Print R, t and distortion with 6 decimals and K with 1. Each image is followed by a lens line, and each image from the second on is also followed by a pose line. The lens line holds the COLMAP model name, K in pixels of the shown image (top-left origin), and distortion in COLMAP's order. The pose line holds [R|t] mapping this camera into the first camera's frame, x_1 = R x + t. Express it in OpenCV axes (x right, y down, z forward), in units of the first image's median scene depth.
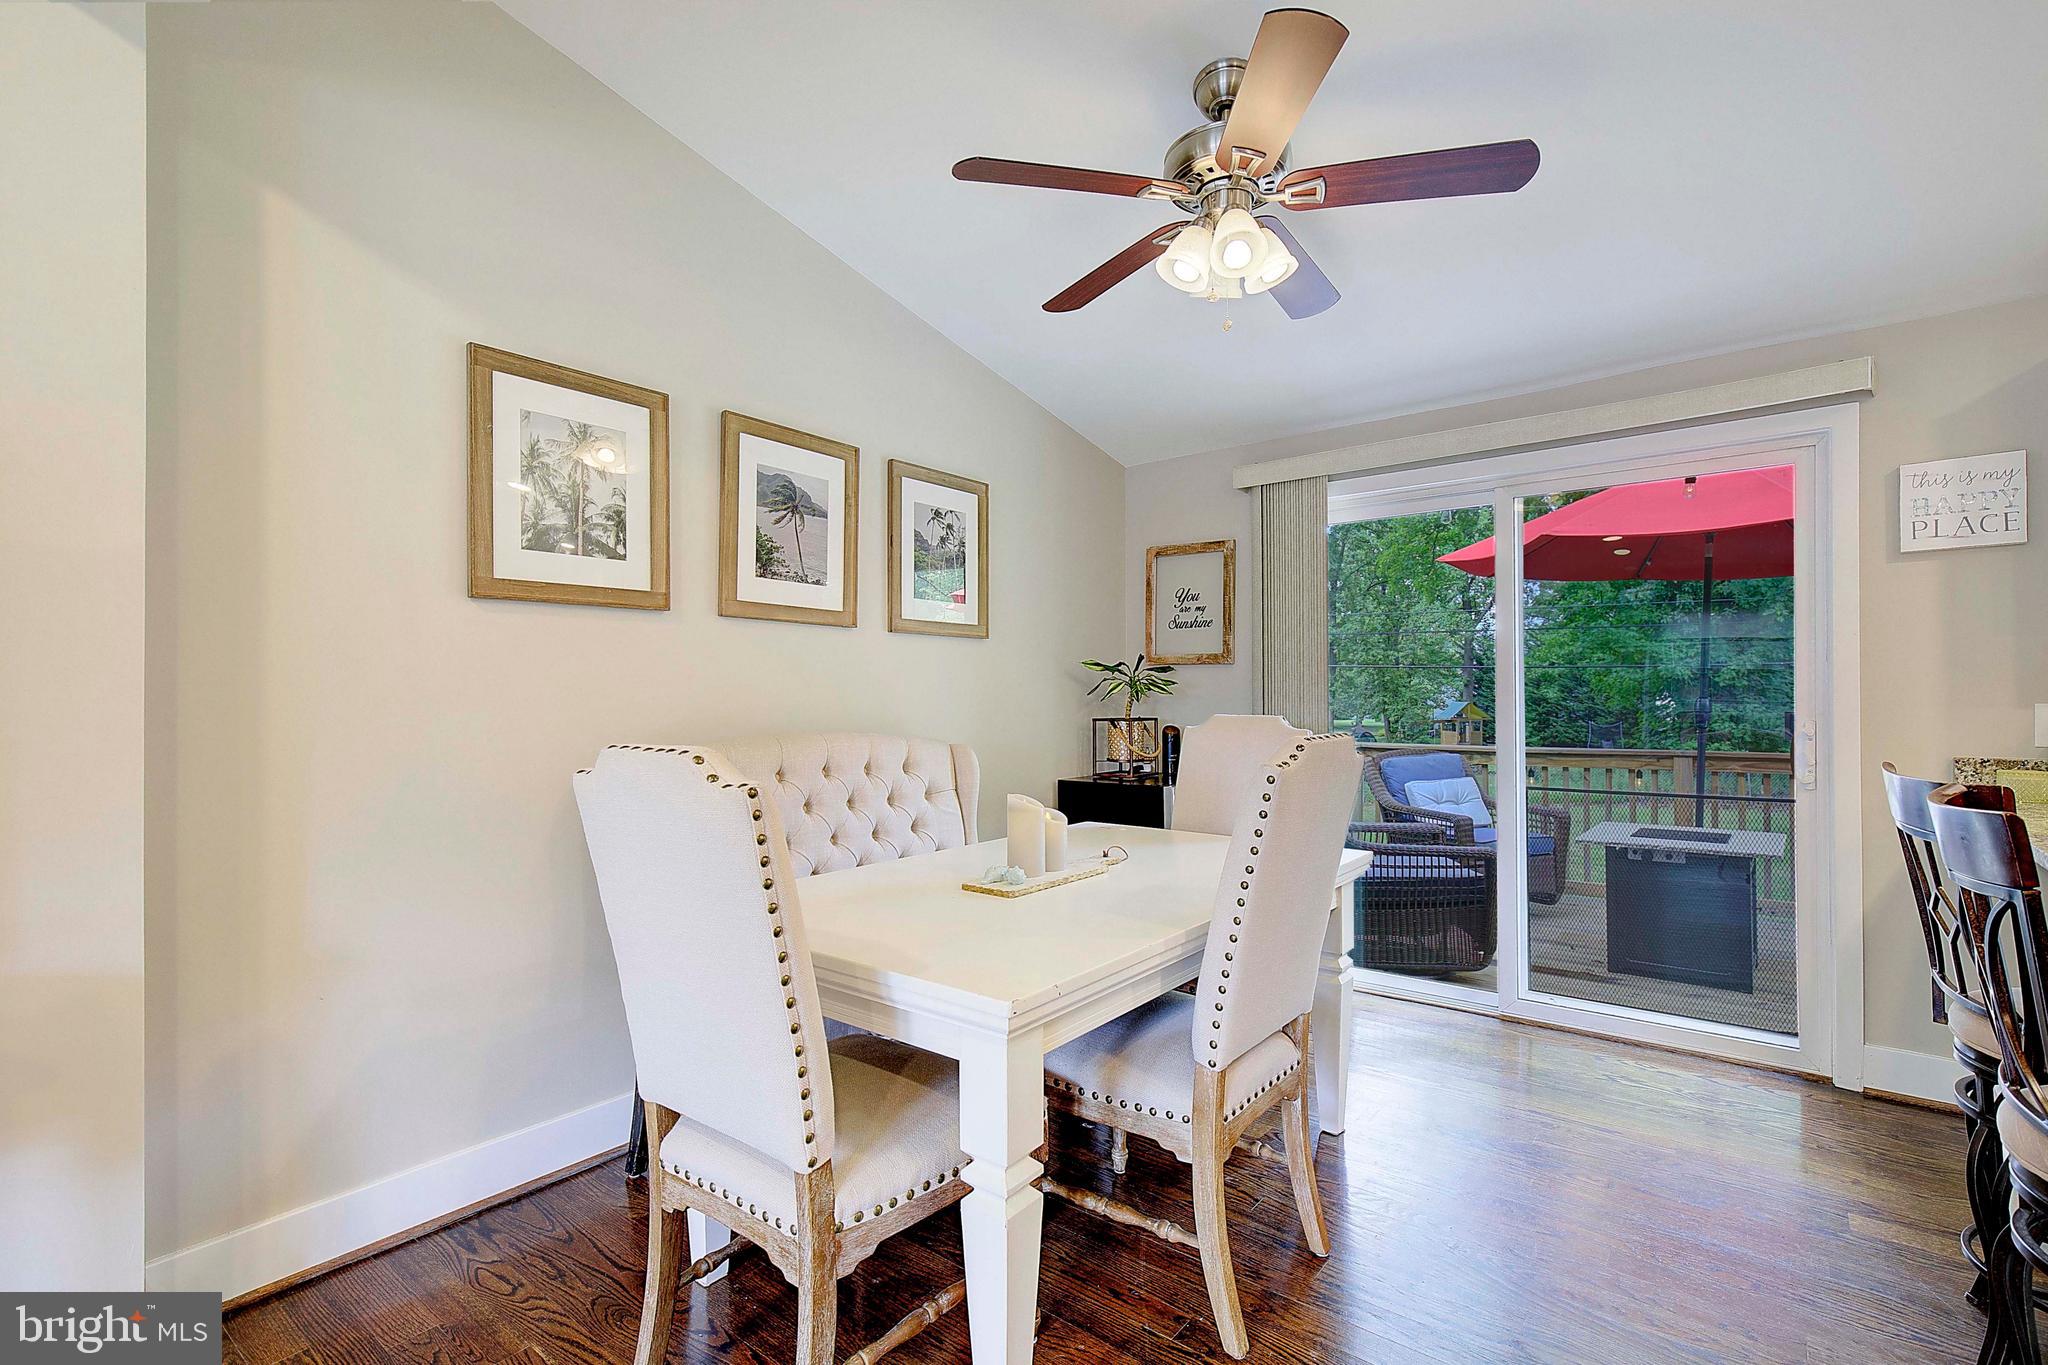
lens RADIAL K [[943.1, 0, 1030.4], [0, 943.1, 700.1], [0, 0, 1]] dist [0.003720, 0.000207]
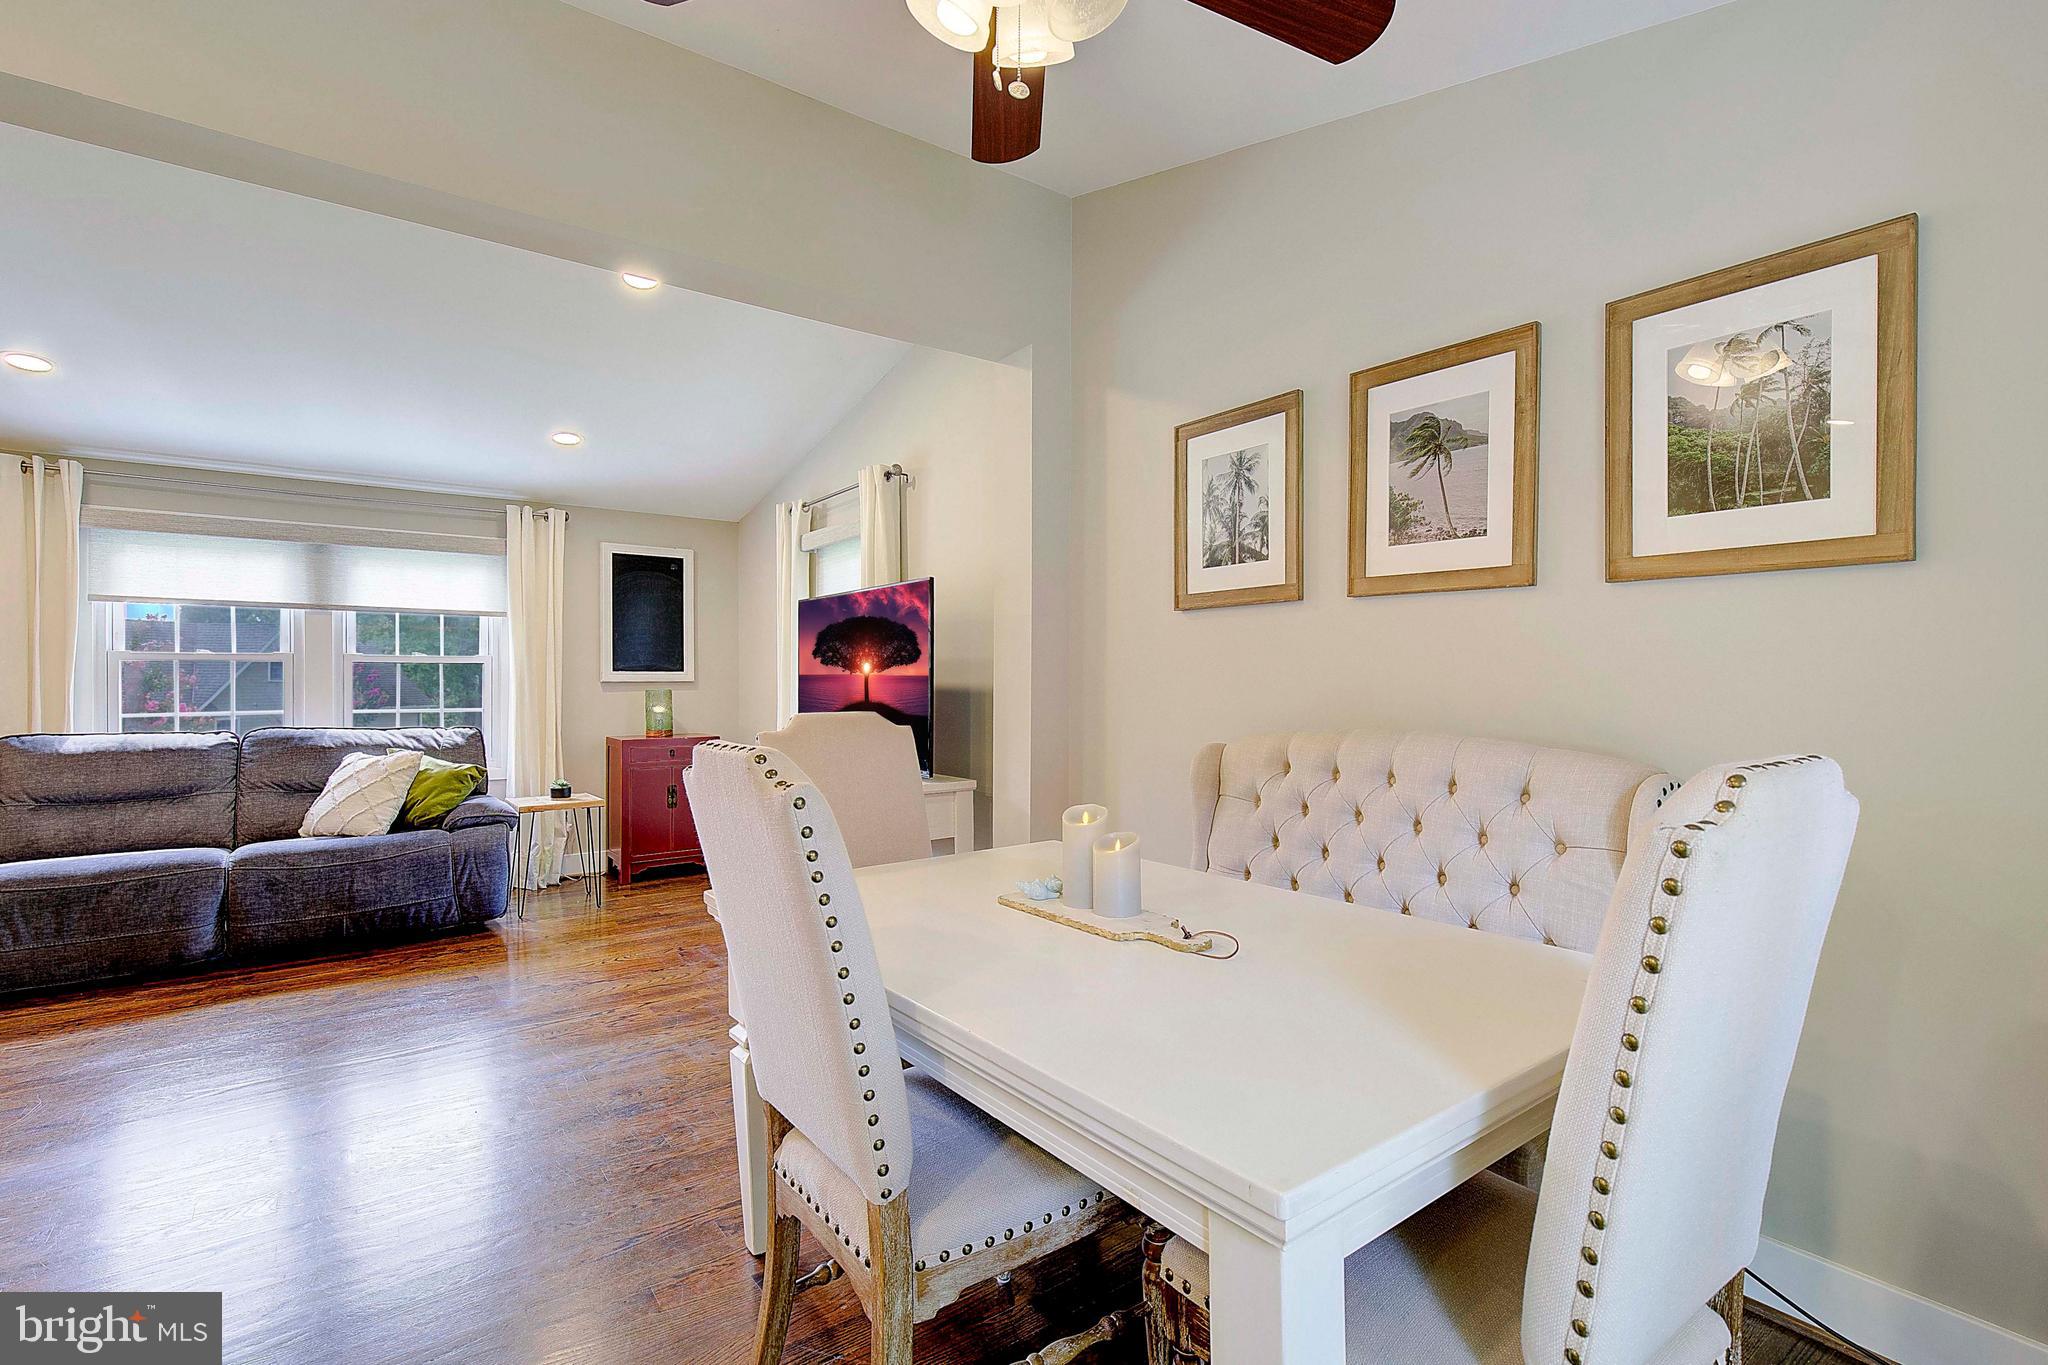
lens RADIAL K [[943.1, 0, 1059.4], [0, 943.1, 681.1], [0, 0, 1]] dist [0.003720, 0.000207]
pose [[-0.244317, 0.015043, -0.969579, 0.631978], [0.002570, 0.999886, 0.014866, -0.020448], [0.969692, 0.001140, -0.244328, 0.927303]]
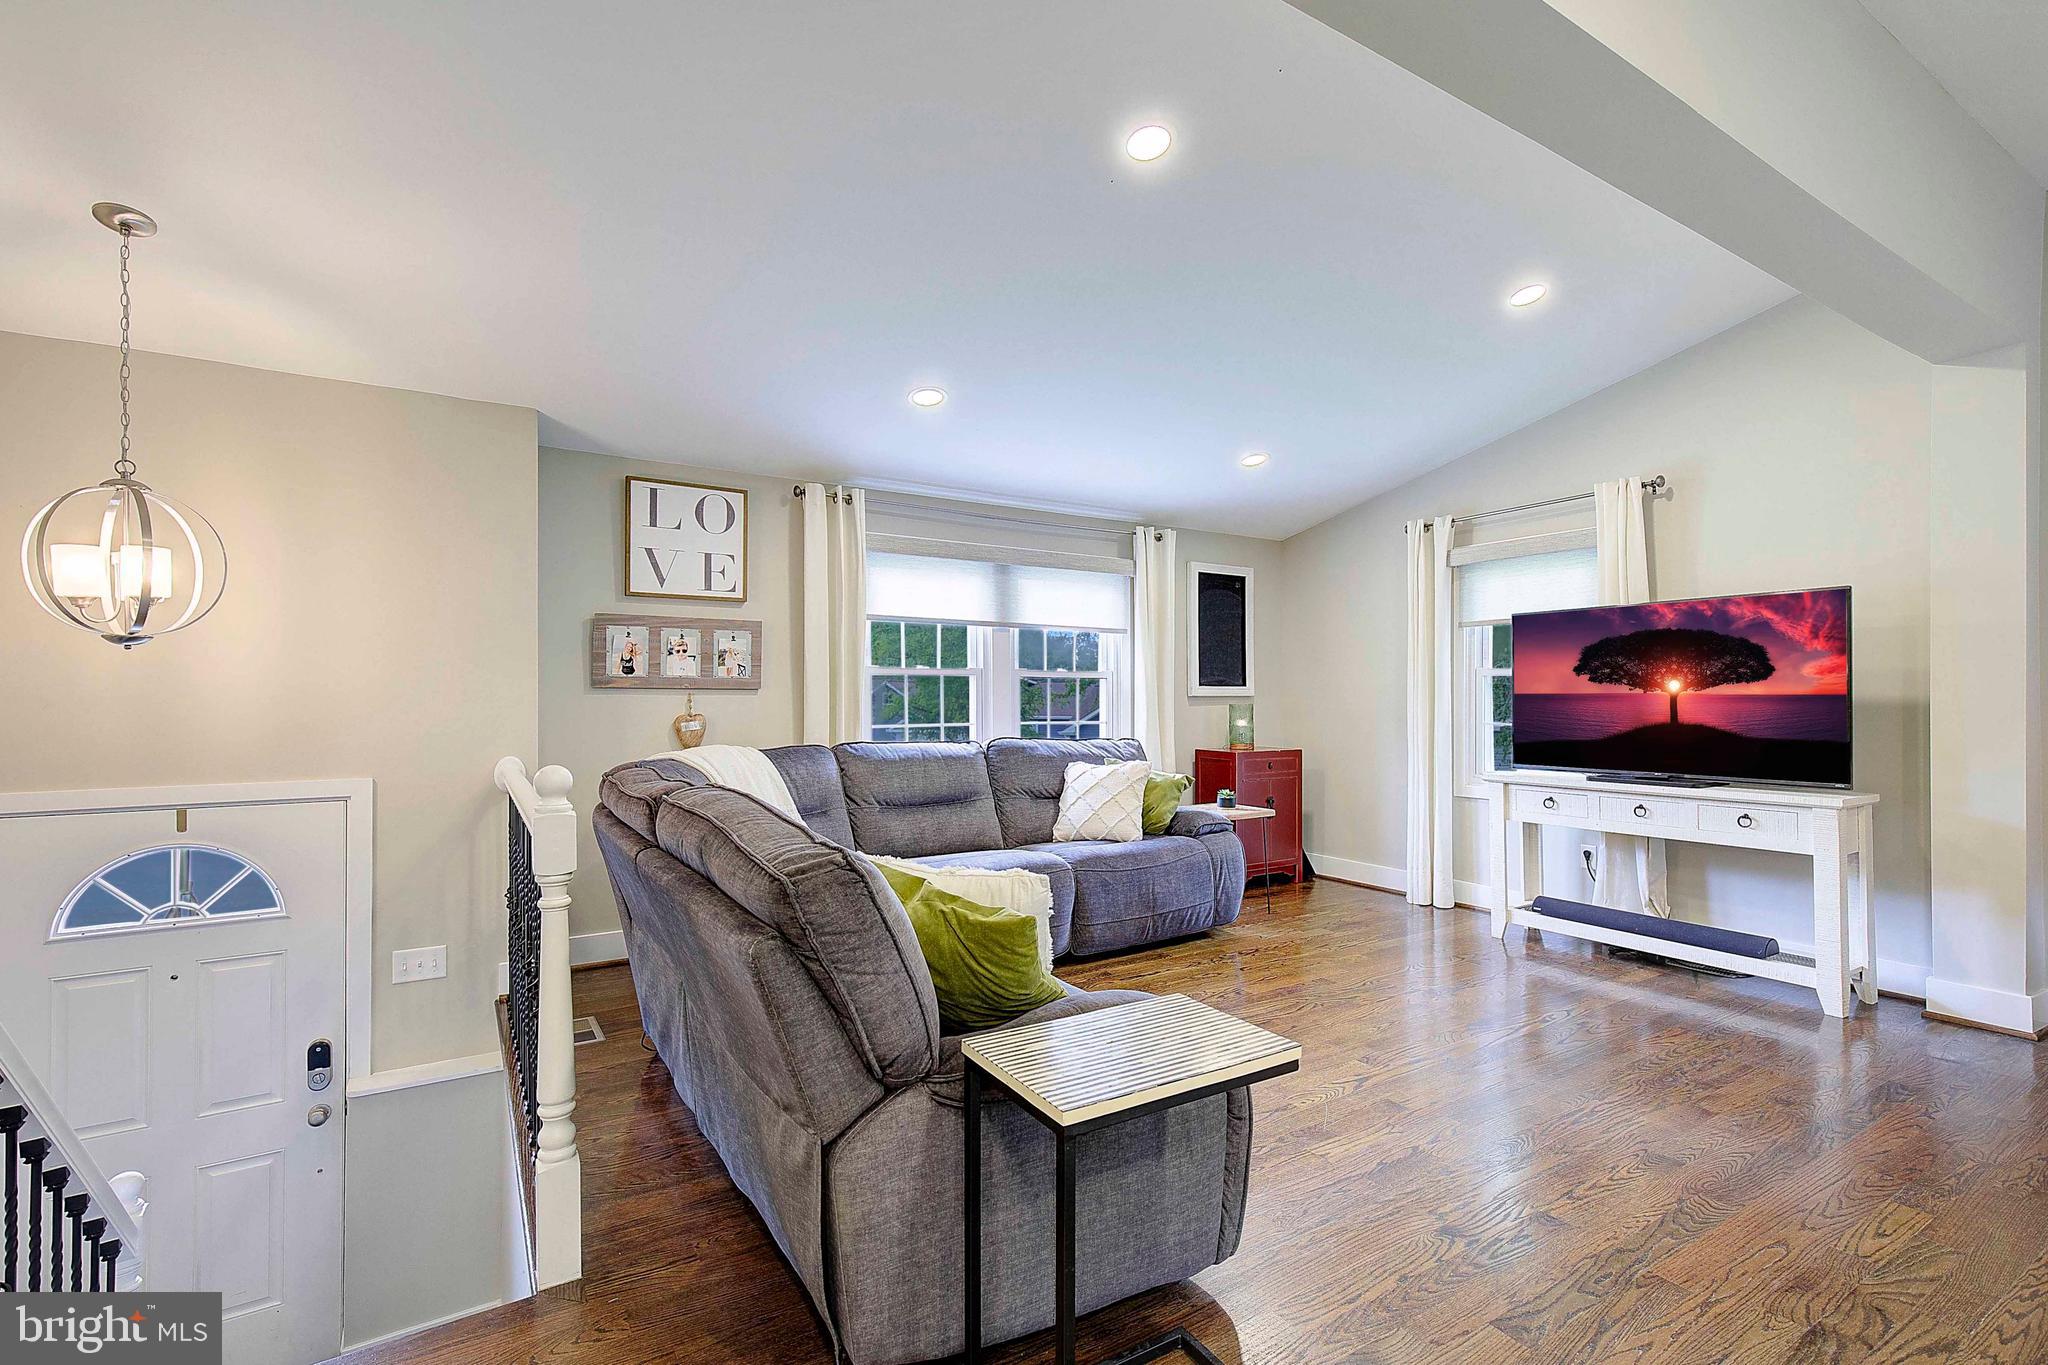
lens RADIAL K [[943.1, 0, 1043.0], [0, 943.1, 692.2], [0, 0, 1]] dist [0.003720, 0.000207]
pose [[-0.350233, 0.004165, -0.936653, 0.985676], [0.001717, 0.999991, 0.003805, -0.009179], [0.936661, -0.000276, -0.350237, -0.135797]]
